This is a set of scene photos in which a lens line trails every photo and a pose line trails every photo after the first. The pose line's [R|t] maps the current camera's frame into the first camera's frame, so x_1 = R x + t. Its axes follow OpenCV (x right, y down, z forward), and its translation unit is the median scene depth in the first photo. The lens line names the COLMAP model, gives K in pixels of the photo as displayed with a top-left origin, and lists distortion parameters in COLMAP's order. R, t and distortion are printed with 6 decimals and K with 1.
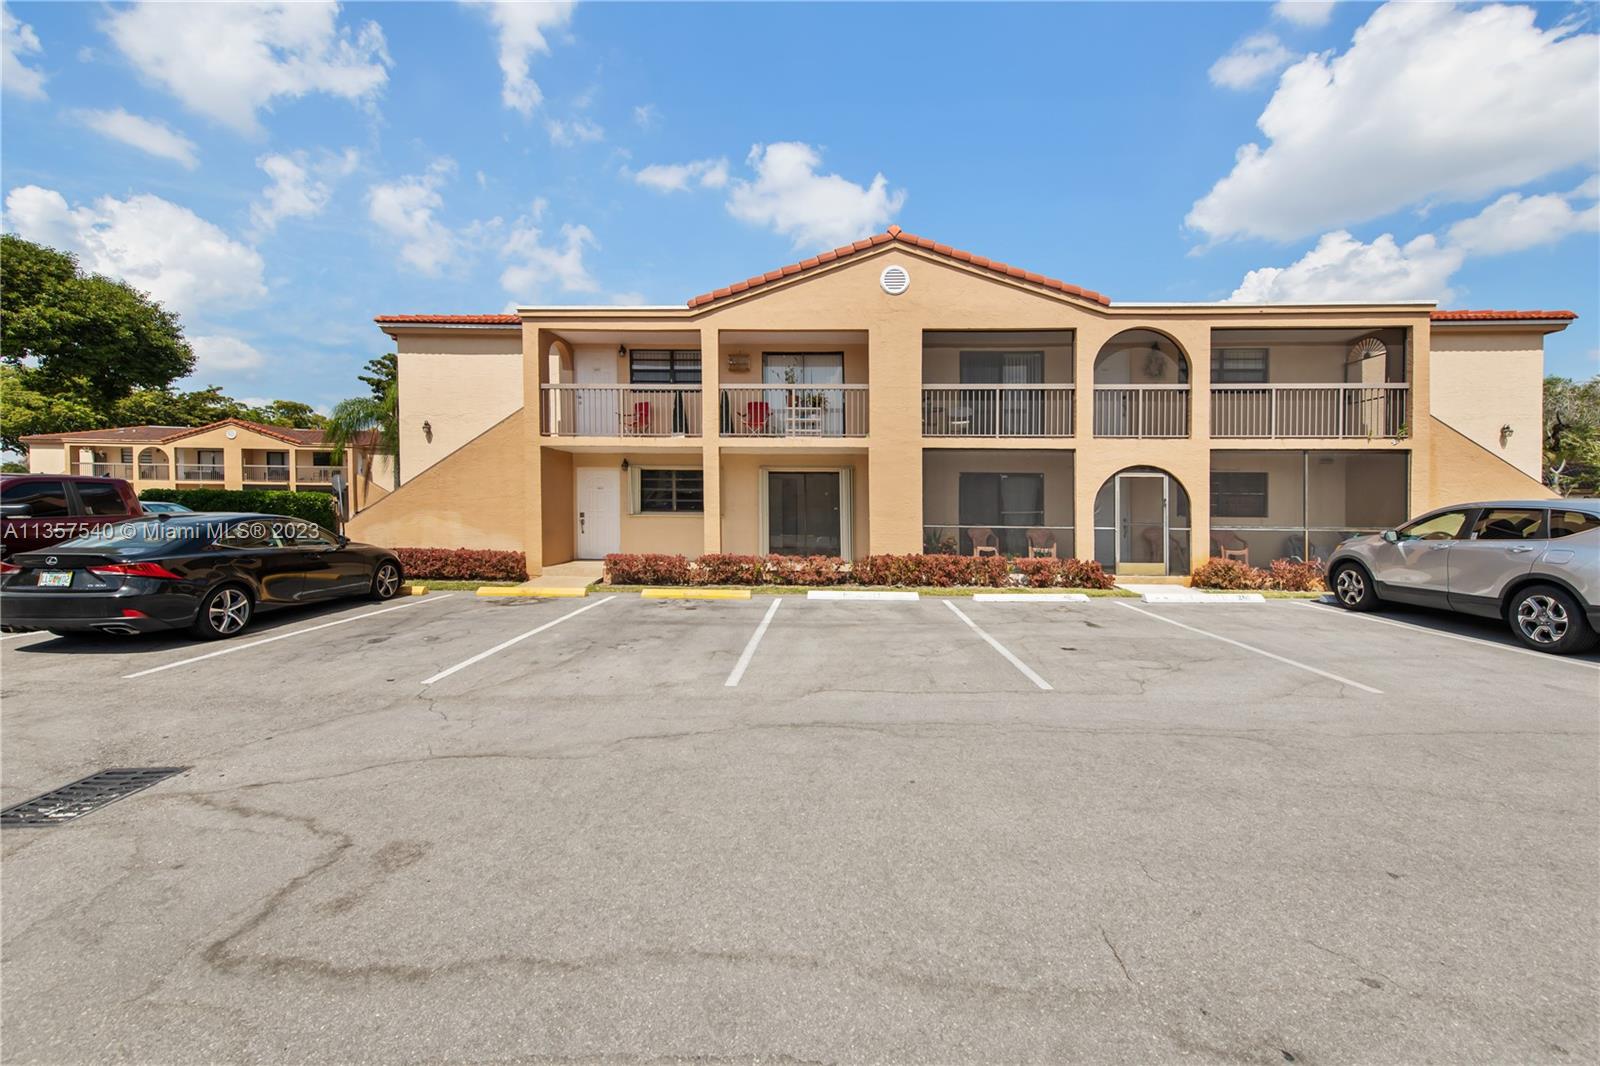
lens RADIAL K [[623.9, 0, 800.0], [0, 623.9, 533.0], [0, 0, 1]] dist [0.008924, -0.000203]
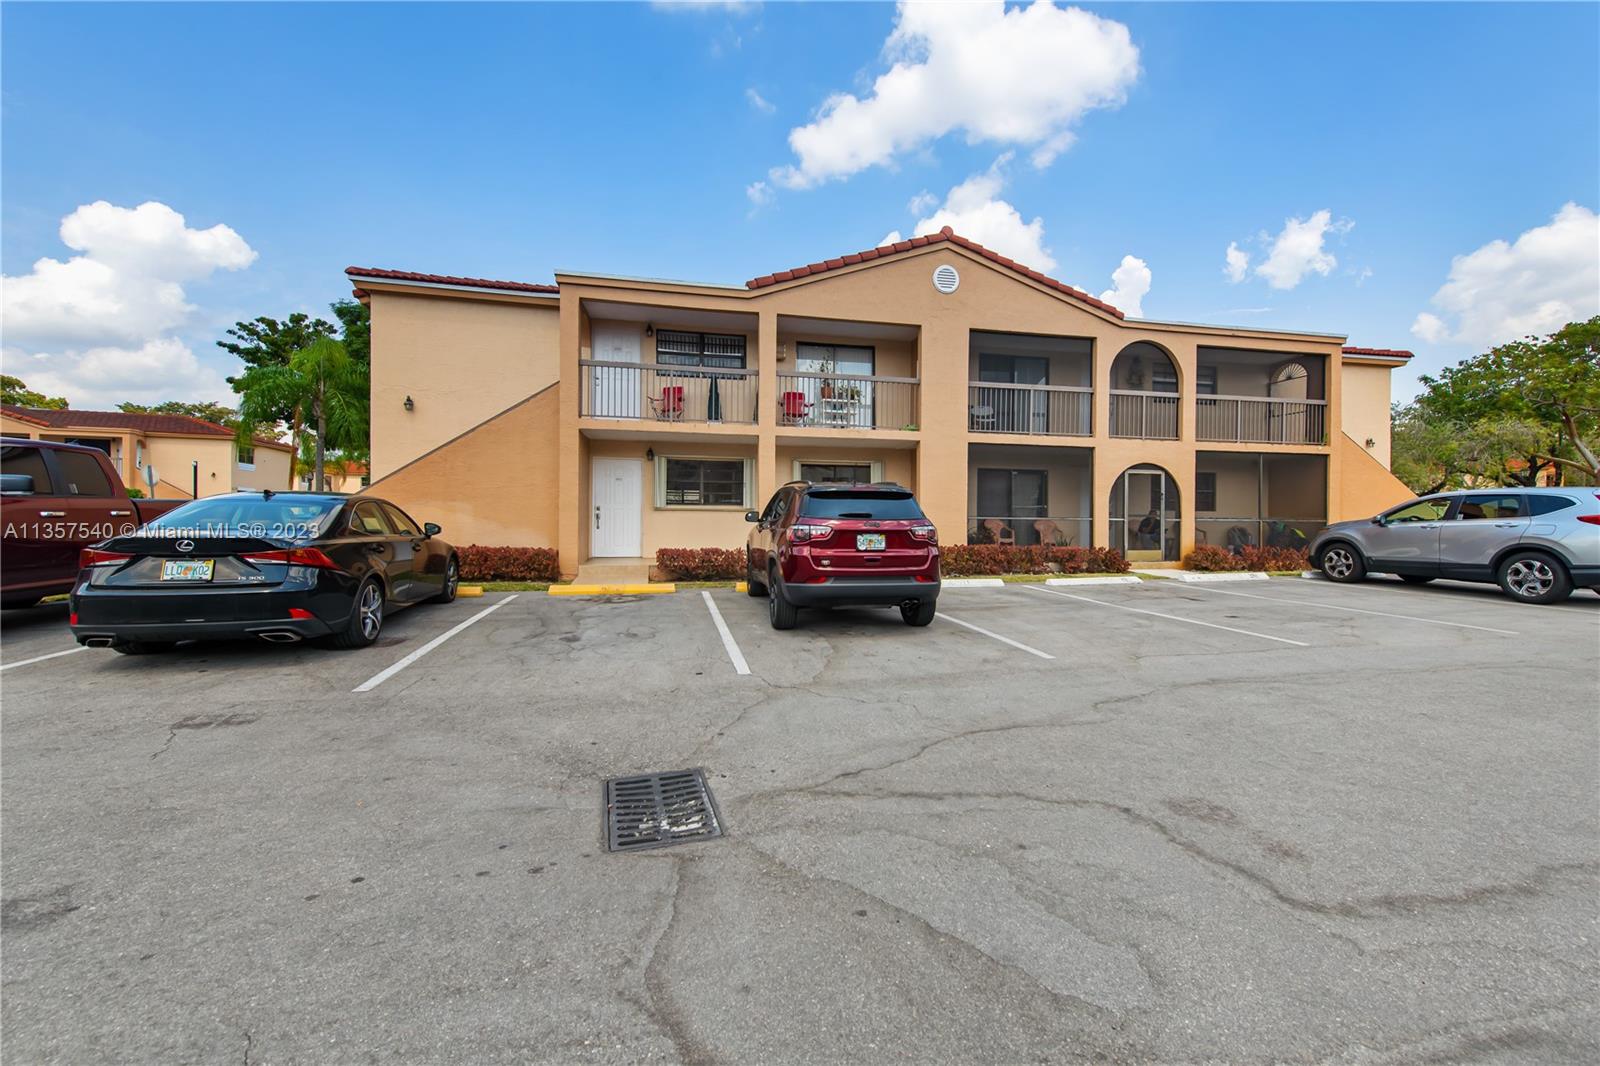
lens RADIAL K [[632.1, 0, 800.0], [0, 632.1, 533.0], [0, 0, 1]] dist [0.015613, -0.003806]
pose [[0.969162, -0.007988, 0.246296, -0.341967], [0.011131, 0.999873, -0.011374, 0.023564], [-0.246174, 0.013764, 0.969128, 0.050354]]
